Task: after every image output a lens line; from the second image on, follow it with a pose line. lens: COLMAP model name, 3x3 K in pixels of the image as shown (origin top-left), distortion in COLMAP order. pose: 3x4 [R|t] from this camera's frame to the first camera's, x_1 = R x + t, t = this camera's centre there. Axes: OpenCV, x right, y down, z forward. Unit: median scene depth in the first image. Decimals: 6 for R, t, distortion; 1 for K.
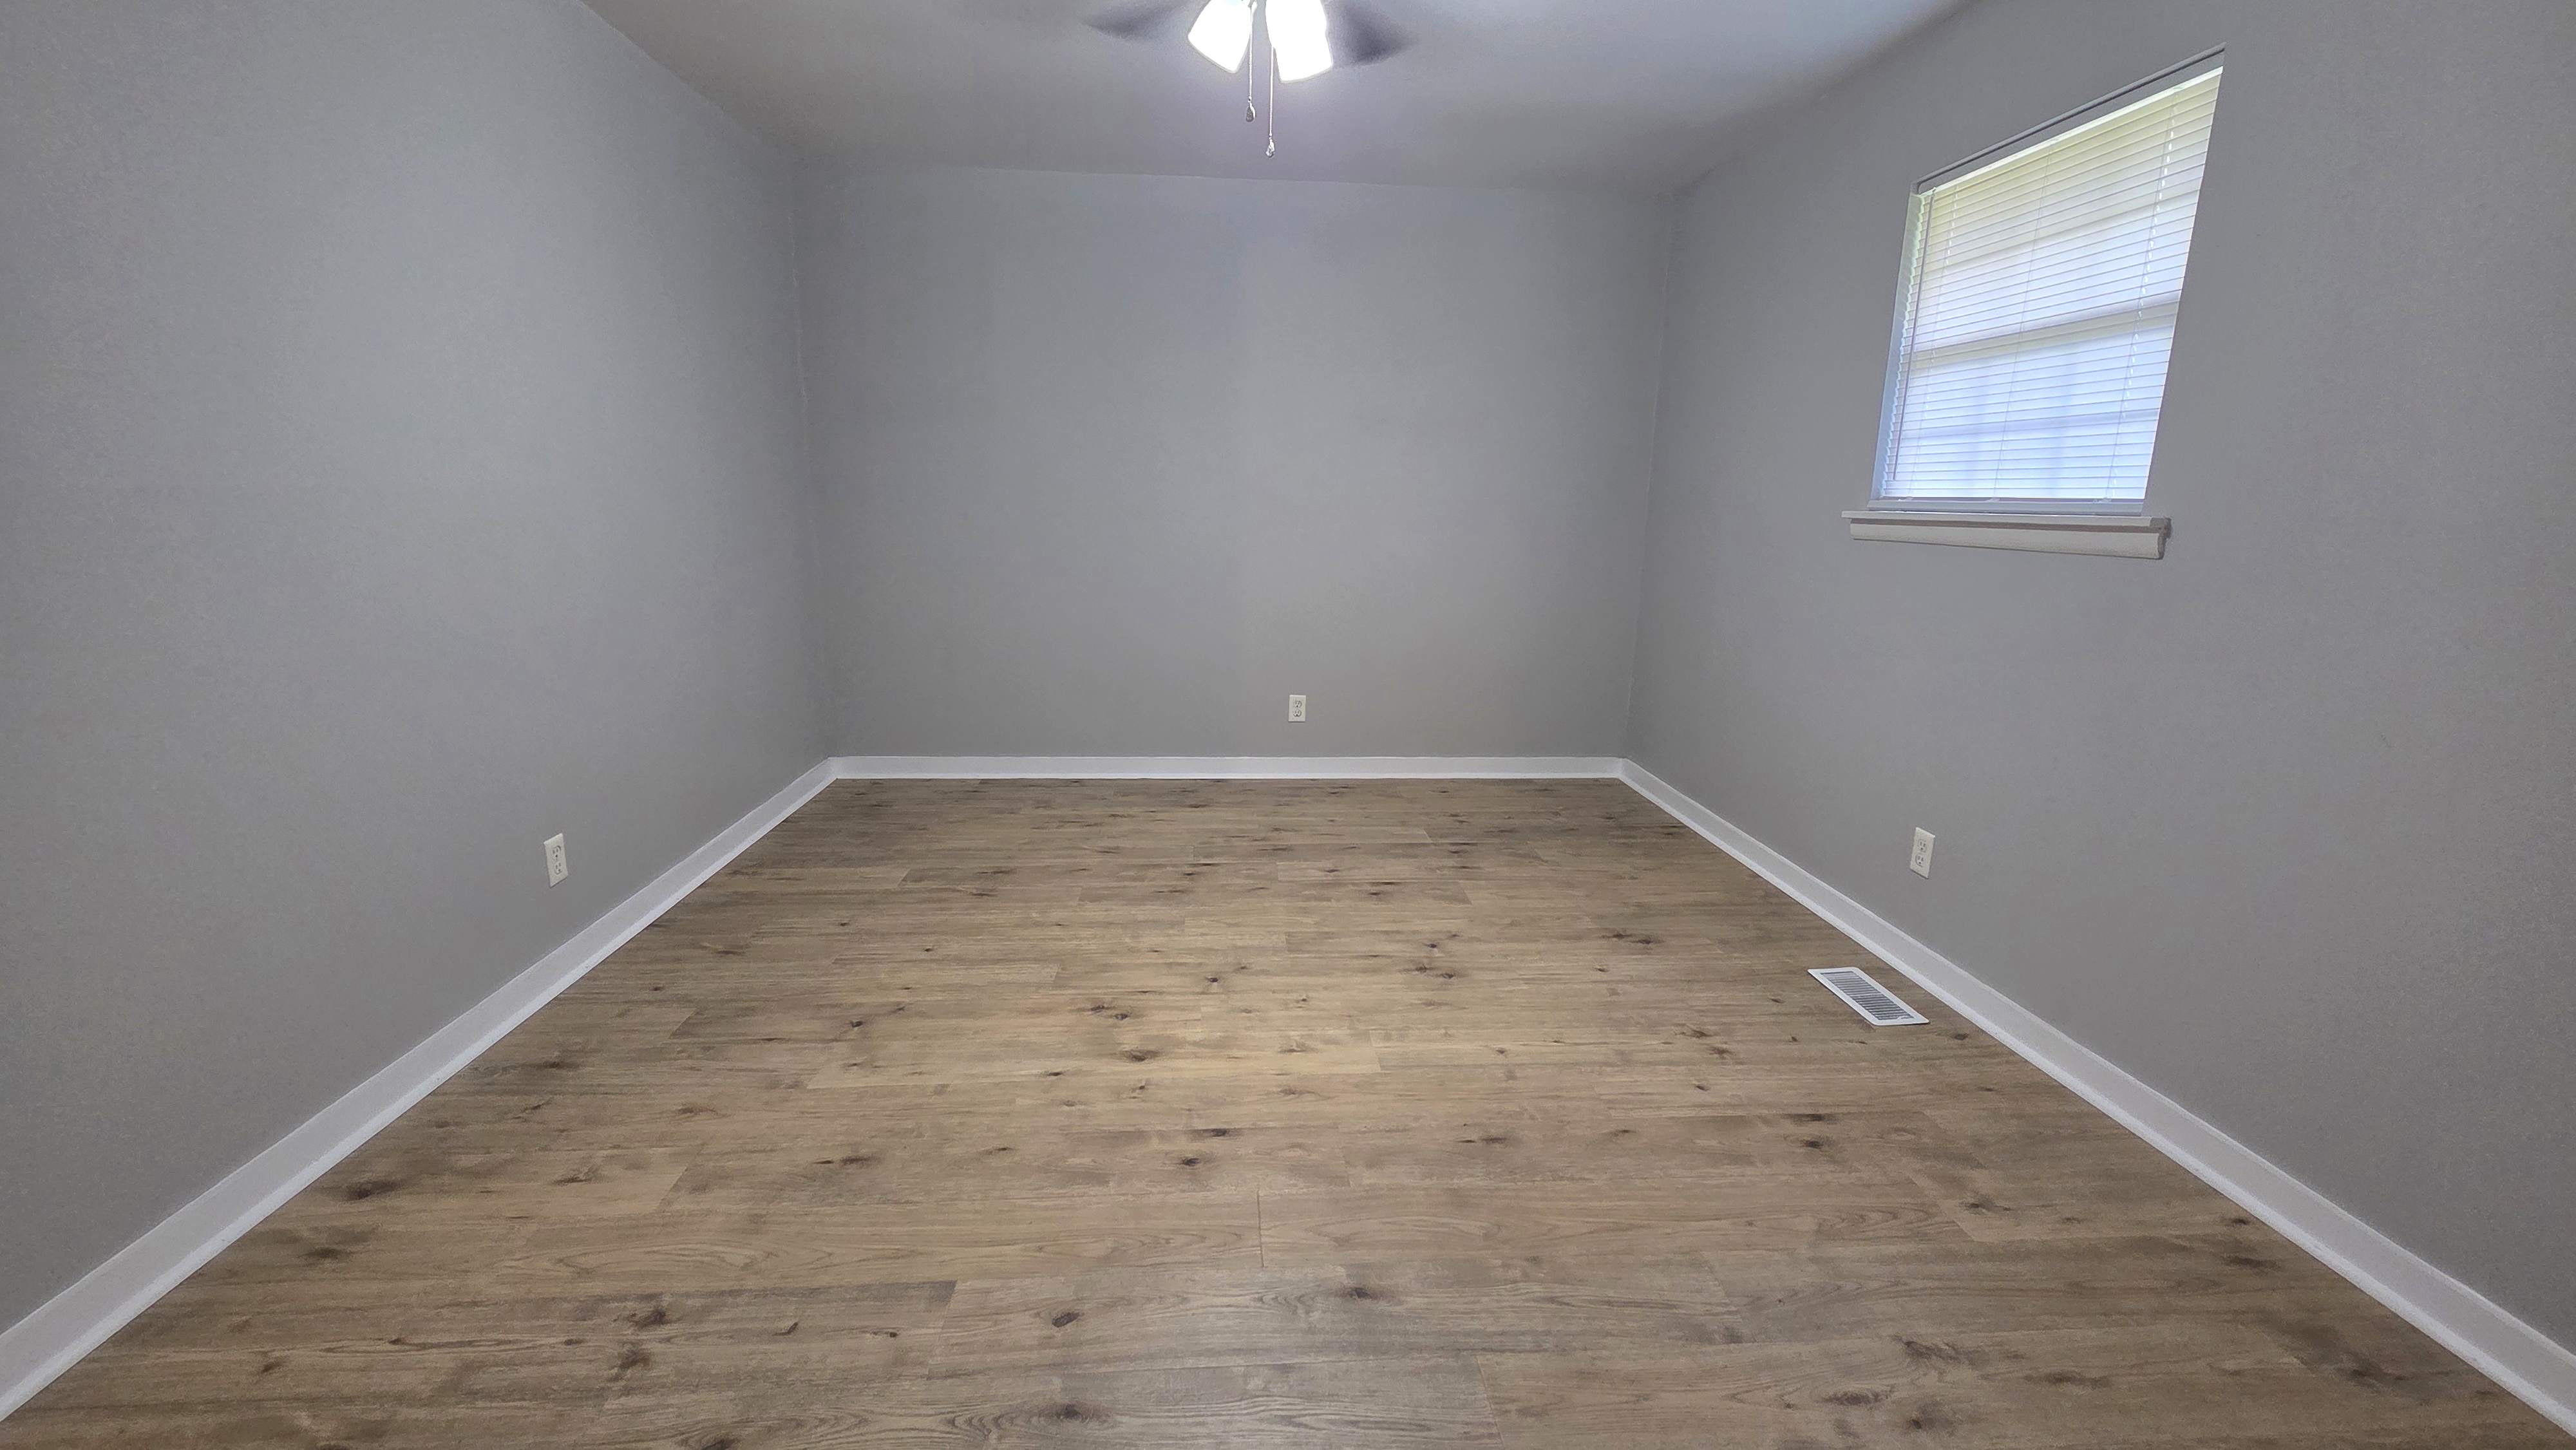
lens RADIAL K [[1054.9, 0, 1295.6], [0, 1054.9, 730.0], [0, 0, 1]] dist [0.001121, -0.000538]
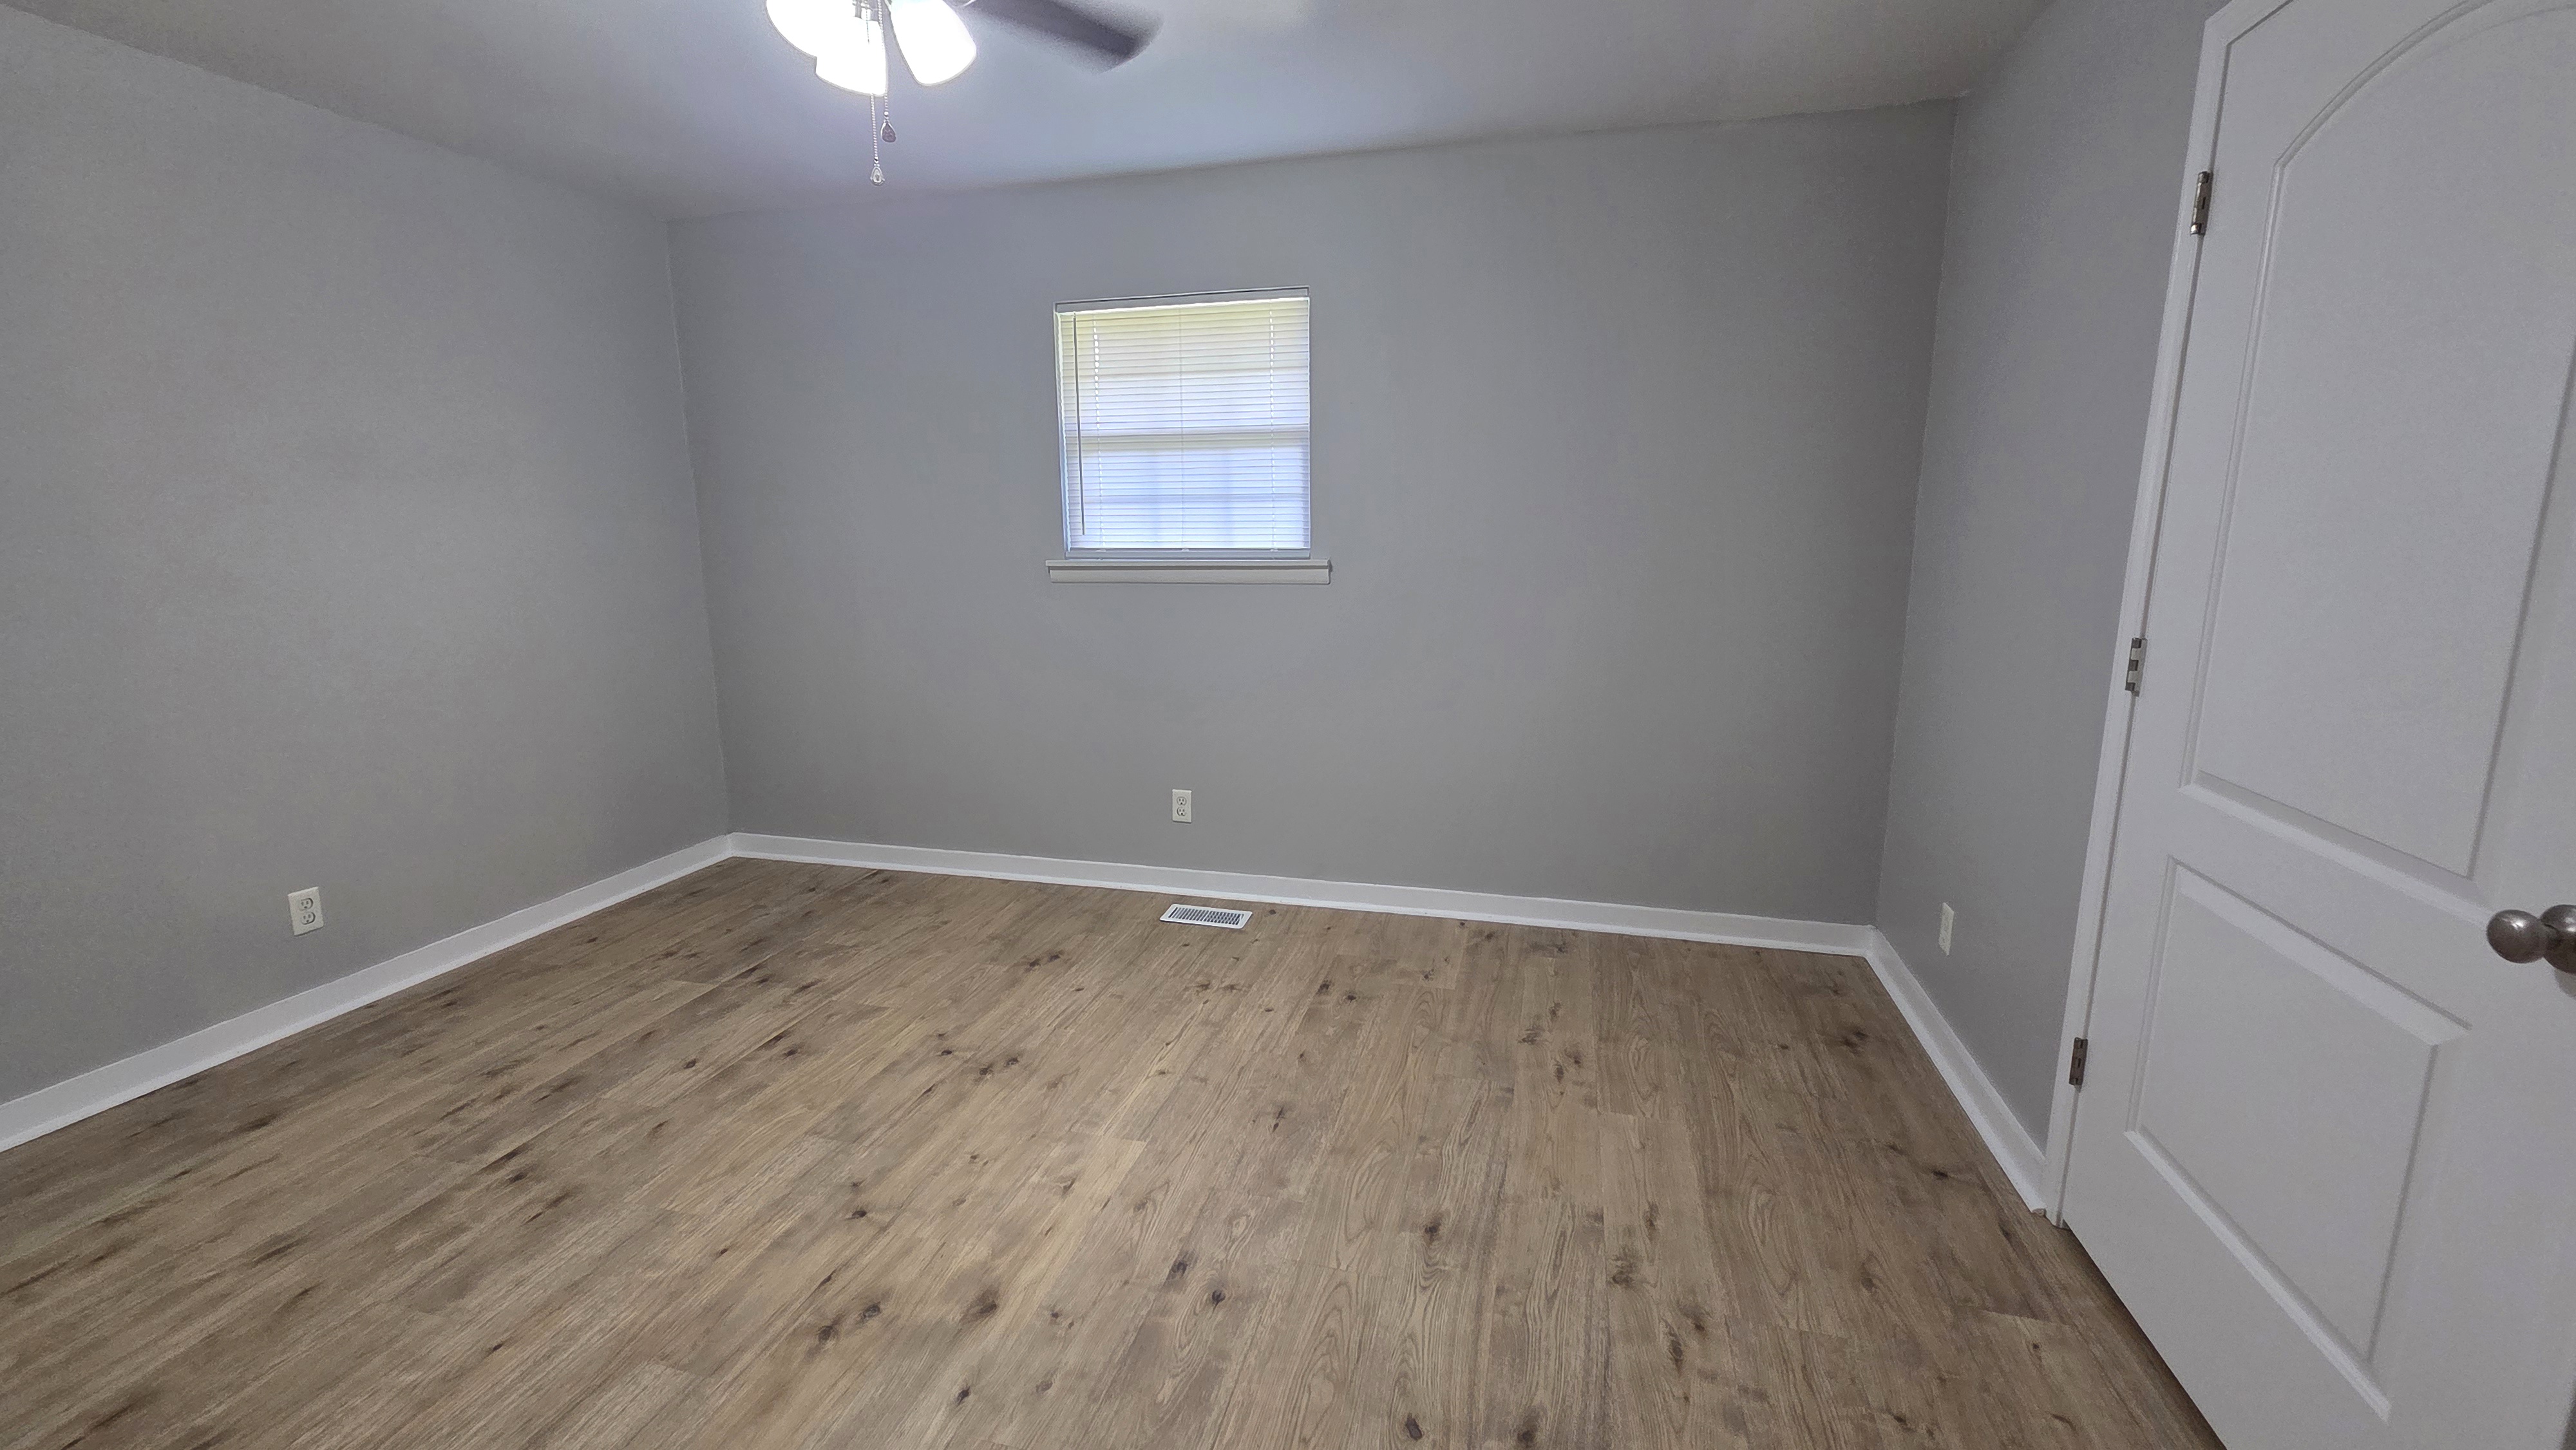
lens RADIAL K [[1054.9, 0, 1285.6], [0, 1054.9, 722.0], [0, 0, 1]] dist [0.001121, -0.000538]
pose [[0.321518, -0.199820, 0.925580, -0.679041], [0.216997, 0.967016, 0.133388, -0.158885], [-0.921704, 0.157961, 0.354274, 0.424964]]
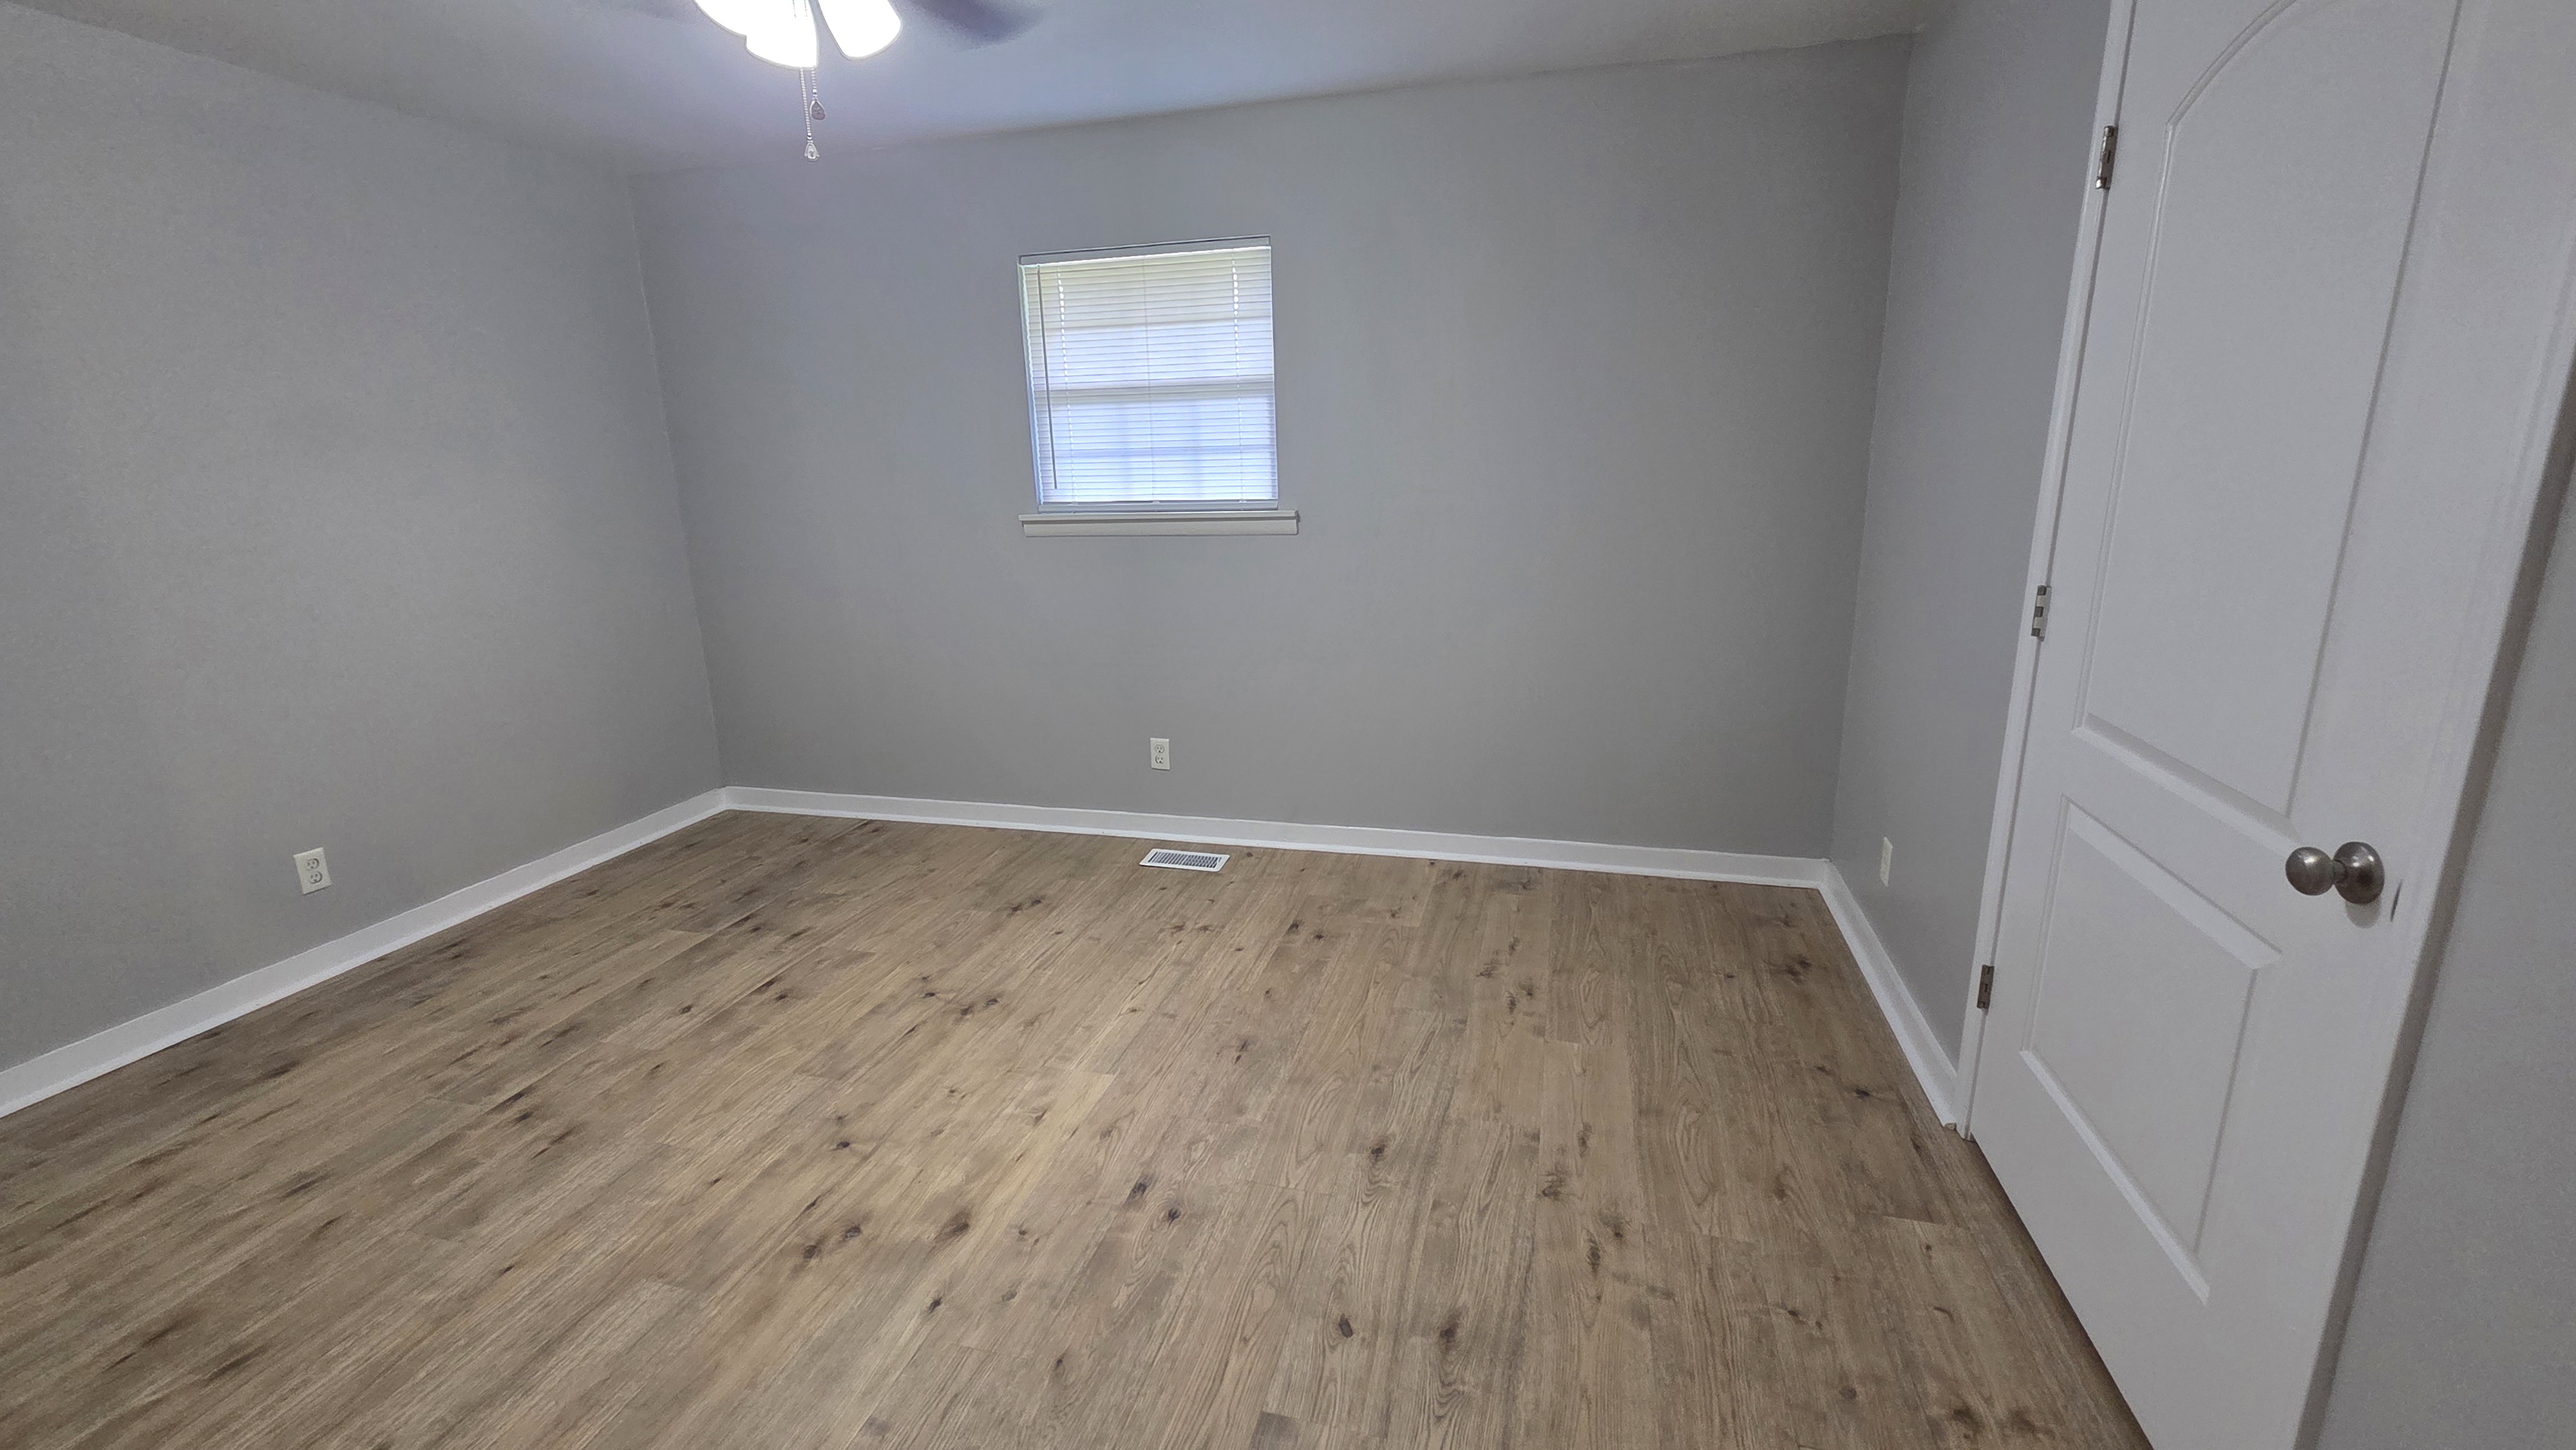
lens RADIAL K [[1054.9, 0, 1291.8], [0, 1054.9, 722.1], [0, 0, 1]] dist [0.001121, -0.000538]
pose [[0.320155, -0.258335, 0.911462, -0.692798], [0.233486, 0.953941, 0.188362, -0.165330], [-0.918142, 0.152509, 0.365727, 0.362841]]
